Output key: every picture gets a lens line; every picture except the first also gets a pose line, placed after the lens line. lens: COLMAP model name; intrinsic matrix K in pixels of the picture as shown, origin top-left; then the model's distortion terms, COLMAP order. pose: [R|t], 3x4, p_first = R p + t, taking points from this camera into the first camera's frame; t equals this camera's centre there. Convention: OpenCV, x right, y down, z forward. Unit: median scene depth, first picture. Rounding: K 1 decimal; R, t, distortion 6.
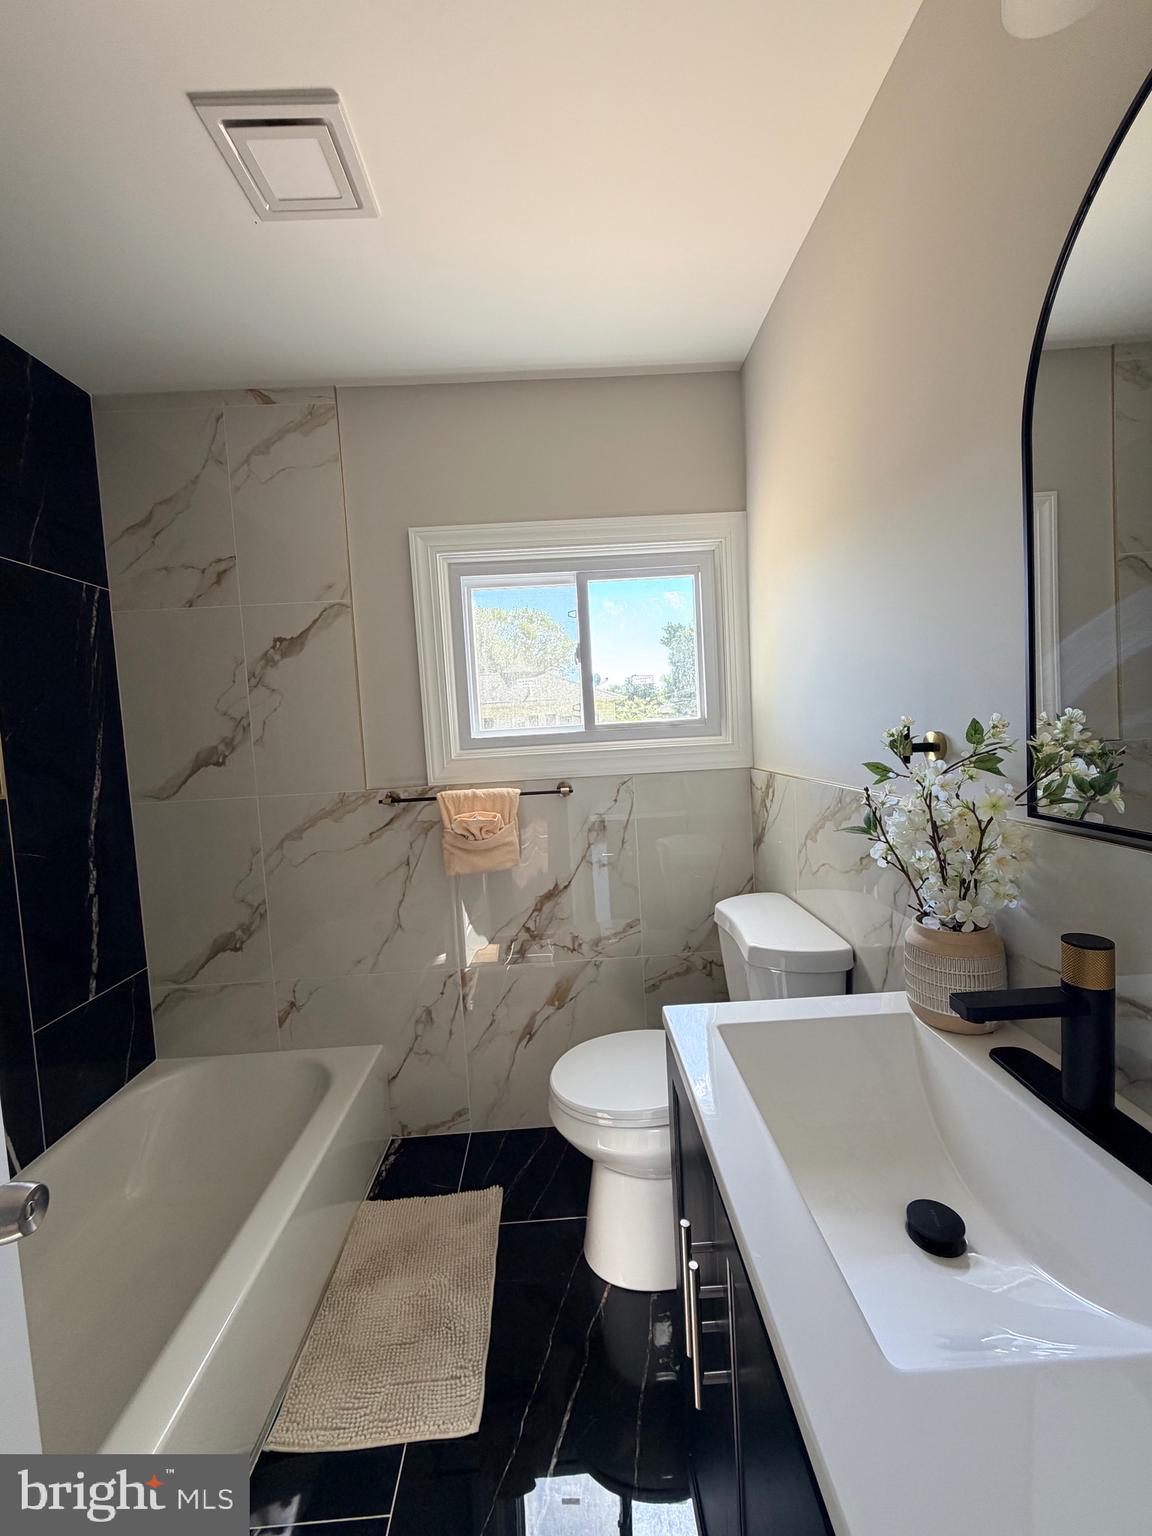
lens RADIAL K [[609.8, 0, 577.1], [0, 609.8, 765.1], [0, 0, 1]] dist [-0.003814, 0.000852]
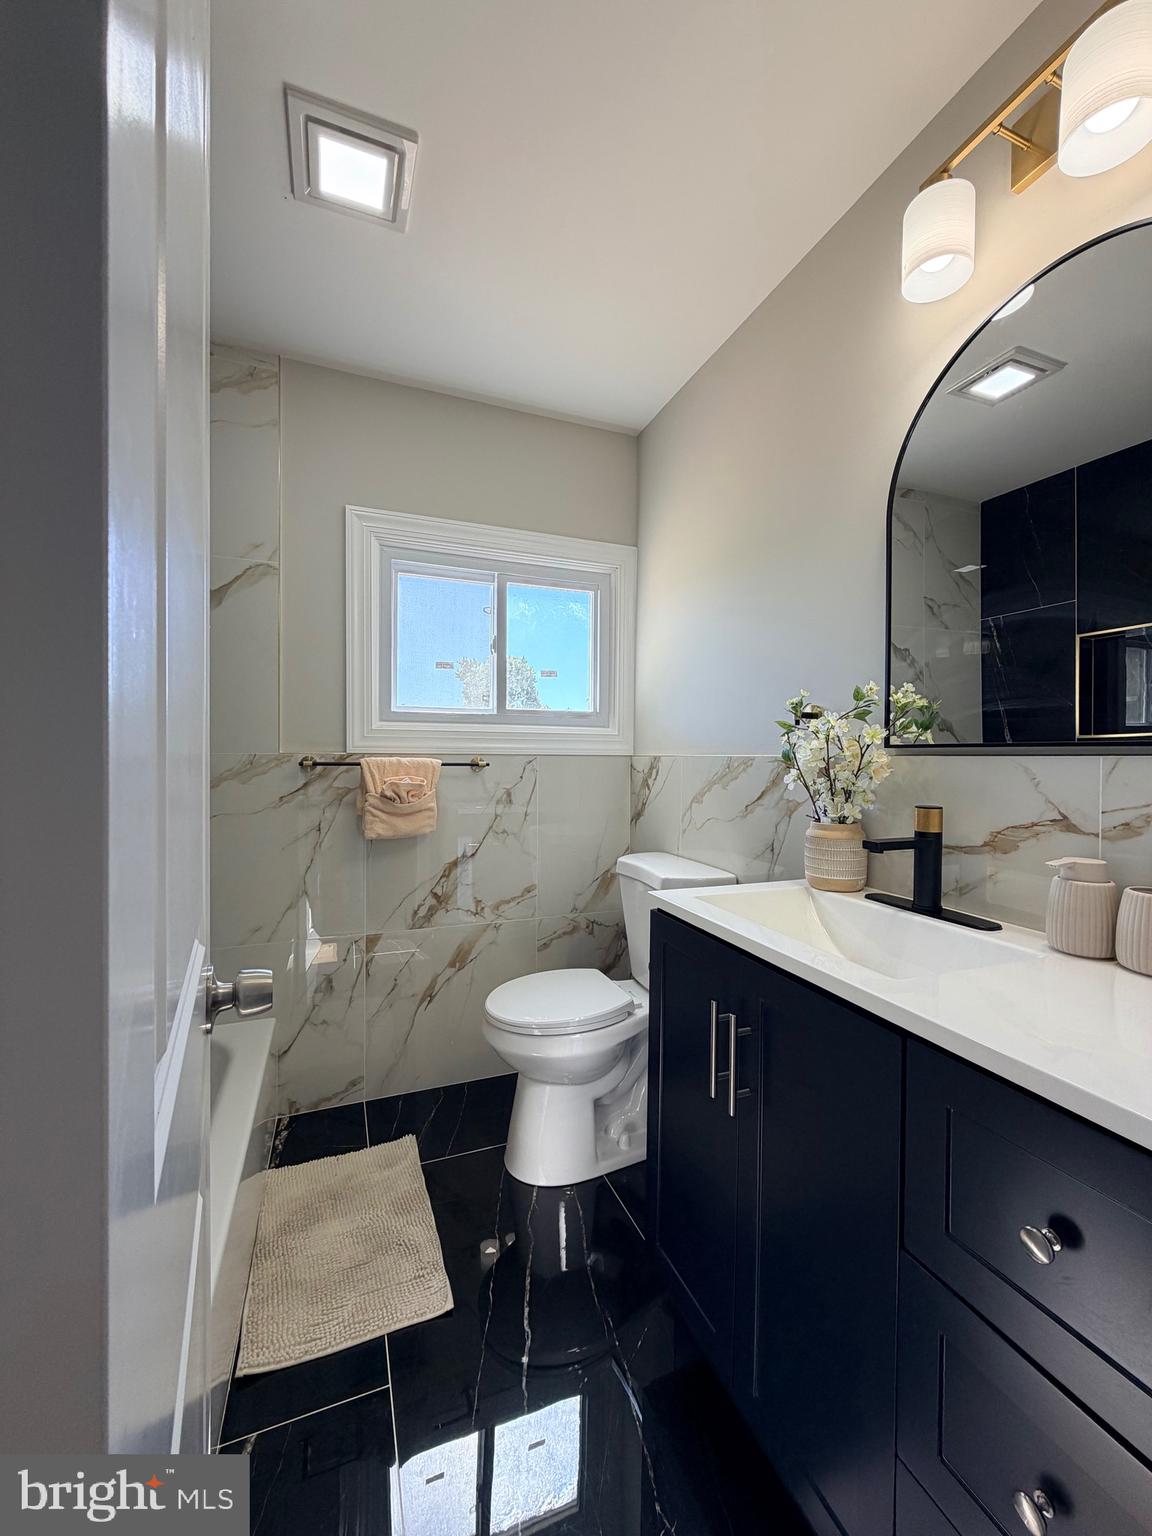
lens RADIAL K [[609.8, 0, 579.3], [0, 609.8, 764.3], [0, 0, 1]] dist [-0.003814, 0.000852]
pose [[0.938092, 0.057999, 0.341497, -0.232381], [-0.038310, 0.997206, -0.064127, 0.106961], [-0.344262, 0.047074, 0.937693, -0.096990]]
